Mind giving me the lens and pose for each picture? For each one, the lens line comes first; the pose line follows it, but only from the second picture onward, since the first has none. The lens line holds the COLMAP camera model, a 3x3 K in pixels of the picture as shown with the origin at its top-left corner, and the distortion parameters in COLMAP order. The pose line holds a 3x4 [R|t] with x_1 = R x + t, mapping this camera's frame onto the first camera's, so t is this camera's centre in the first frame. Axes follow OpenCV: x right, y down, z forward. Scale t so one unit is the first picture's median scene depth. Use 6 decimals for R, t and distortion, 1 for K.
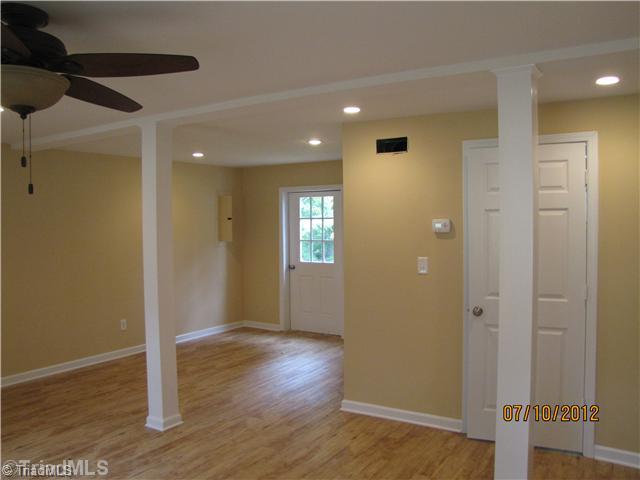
lens RADIAL K [[538.8, 0, 321.3], [0, 538.8, 238.6], [0, 0, 1]] dist [-0.188850, 0.176075]
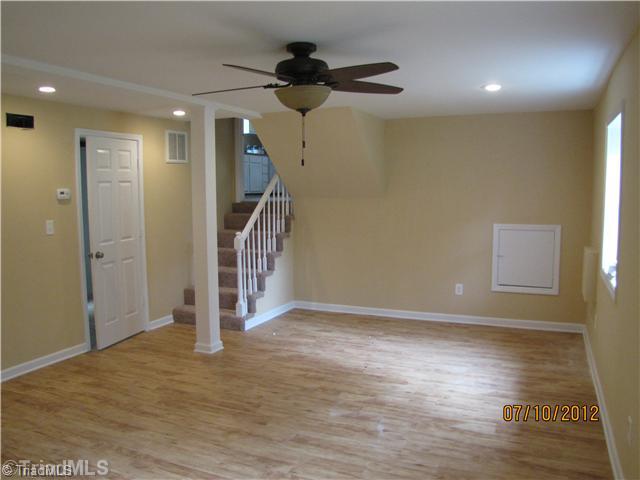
lens RADIAL K [[538.8, 0, 321.3], [0, 538.8, 238.6], [0, 0, 1]] dist [-0.188850, 0.176075]
pose [[-0.149048, -0.086333, 0.985054, -1.156676], [0.042560, 0.994698, 0.093618, -0.008681], [-0.987914, 0.055877, -0.144583, 0.633047]]
